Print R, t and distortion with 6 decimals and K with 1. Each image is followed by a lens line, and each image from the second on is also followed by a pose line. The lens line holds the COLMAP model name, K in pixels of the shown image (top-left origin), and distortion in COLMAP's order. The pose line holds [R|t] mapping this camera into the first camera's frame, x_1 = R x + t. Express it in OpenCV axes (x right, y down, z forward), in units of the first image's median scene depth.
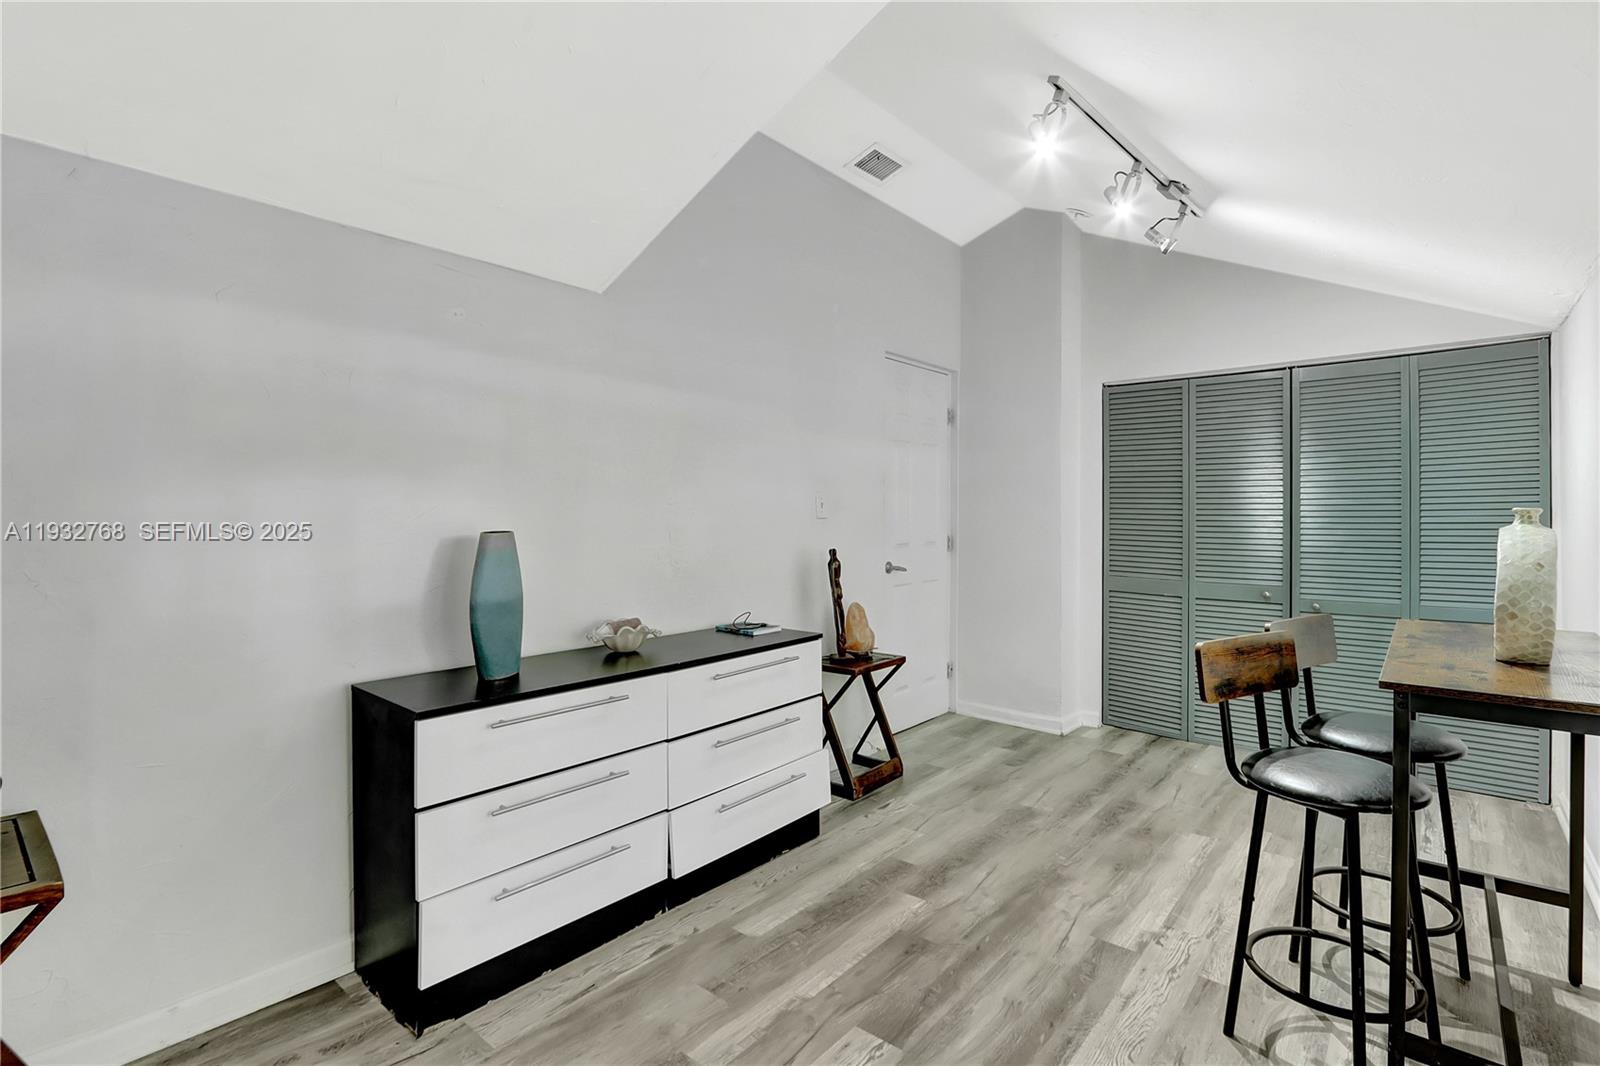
lens RADIAL K [[724.4, 0, 799.1], [0, 724.4, 522.6], [0, 0, 1]] dist [-0.023745, 0.000658]
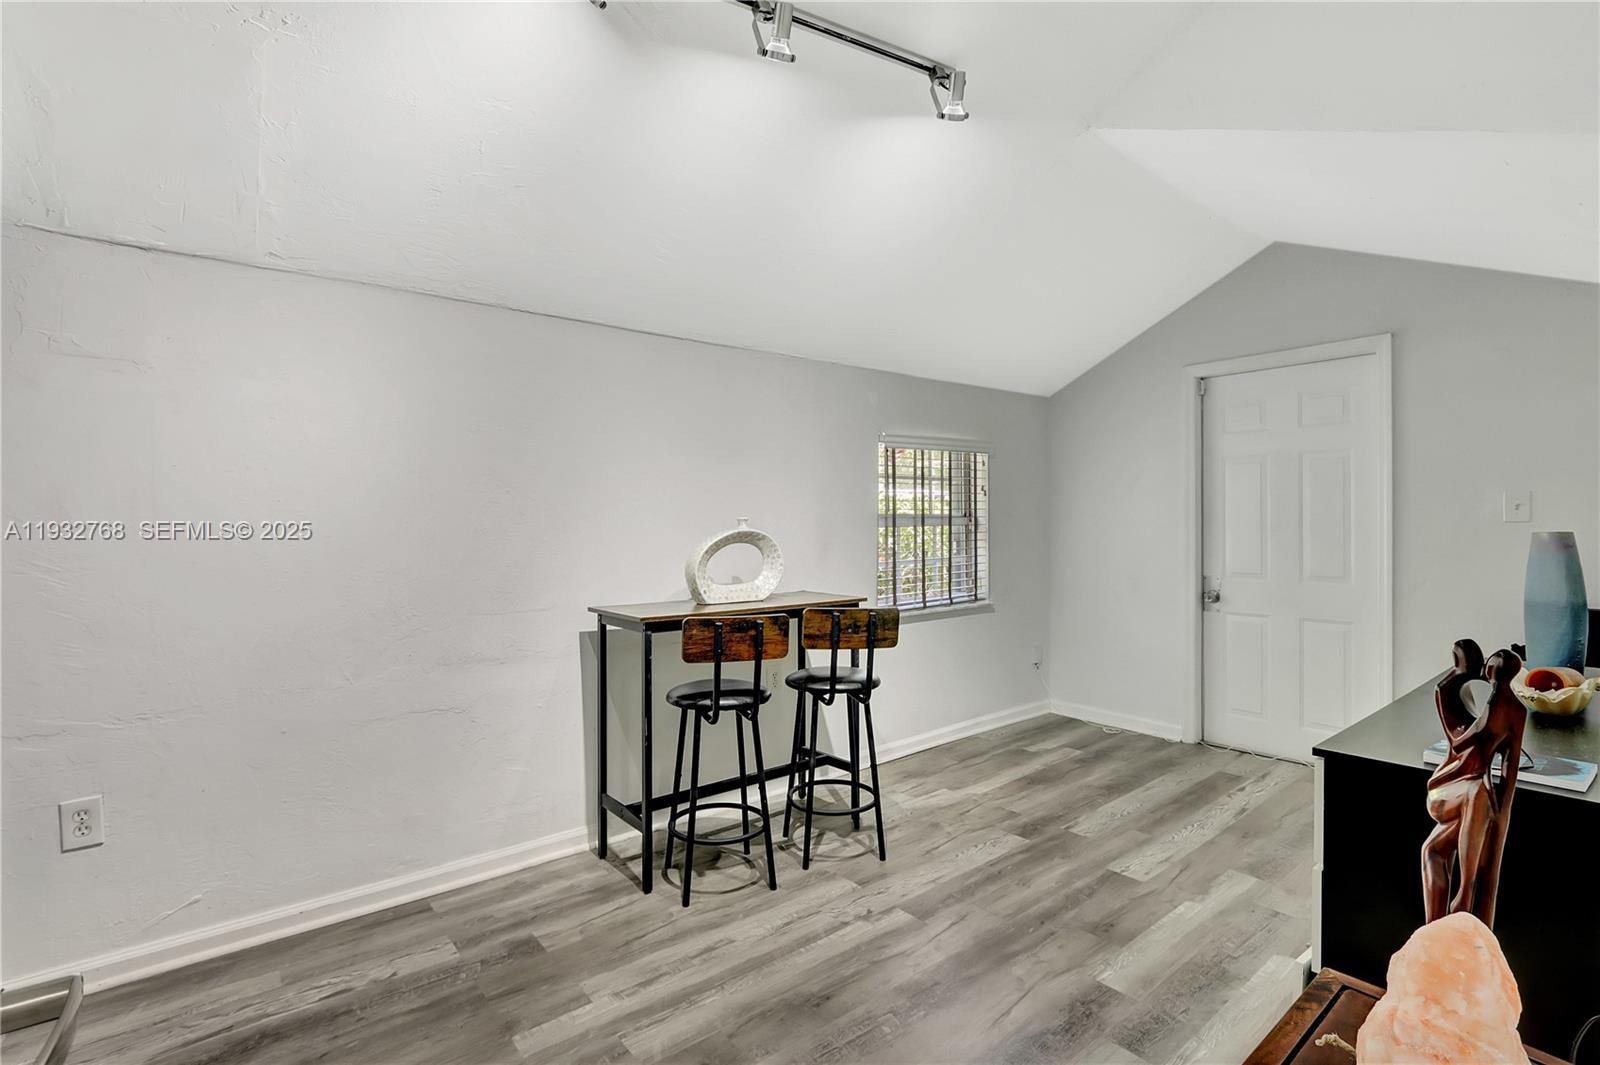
lens RADIAL K [[724.4, 0, 803.7], [0, 724.4, 527.1], [0, 0, 1]] dist [-0.023745, 0.000658]
pose [[-0.983036, 0.008746, 0.183206, 0.397282], [0.013307, 0.999631, 0.023684, -0.029774], [-0.182932, 0.025720, -0.982789, 2.097699]]
